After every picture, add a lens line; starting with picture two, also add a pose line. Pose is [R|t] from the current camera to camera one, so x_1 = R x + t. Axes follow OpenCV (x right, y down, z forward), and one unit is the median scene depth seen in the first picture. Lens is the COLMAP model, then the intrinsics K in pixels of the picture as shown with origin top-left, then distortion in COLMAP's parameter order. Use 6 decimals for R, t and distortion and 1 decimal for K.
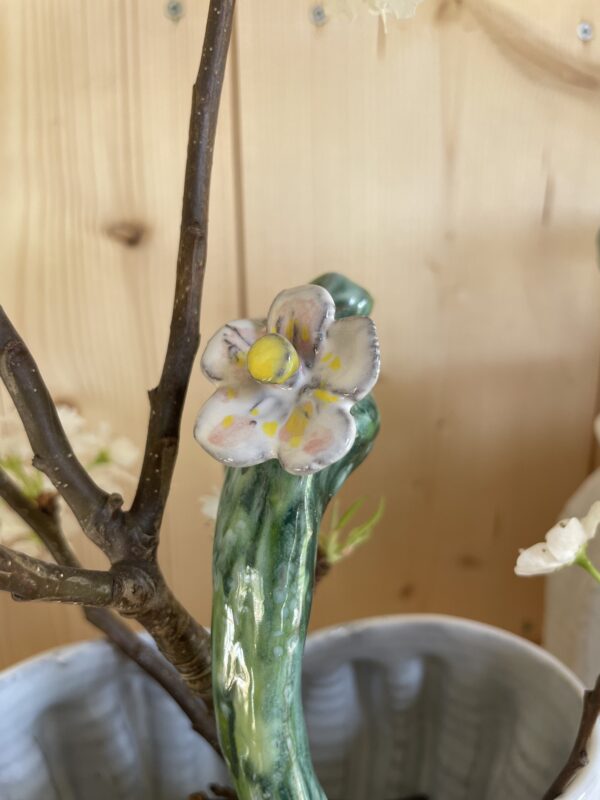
lens RADIAL K [[637.1, 0, 300.0], [0, 637.1, 400.0], [0, 0, 1]] dist [0.103777, -0.196799]
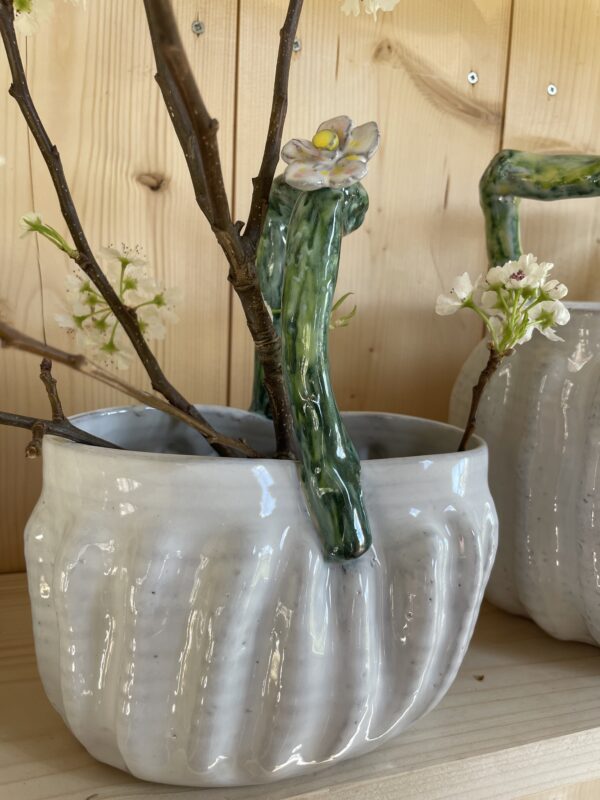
lens RADIAL K [[637.1, 0, 300.0], [0, 637.1, 400.0], [0, 0, 1]] dist [0.103777, -0.196799]
pose [[0.988508, 0.034987, 0.147061, -0.369800], [-0.016392, 0.991919, -0.125807, 0.944692], [-0.150274, 0.121950, 0.981094, -0.832289]]
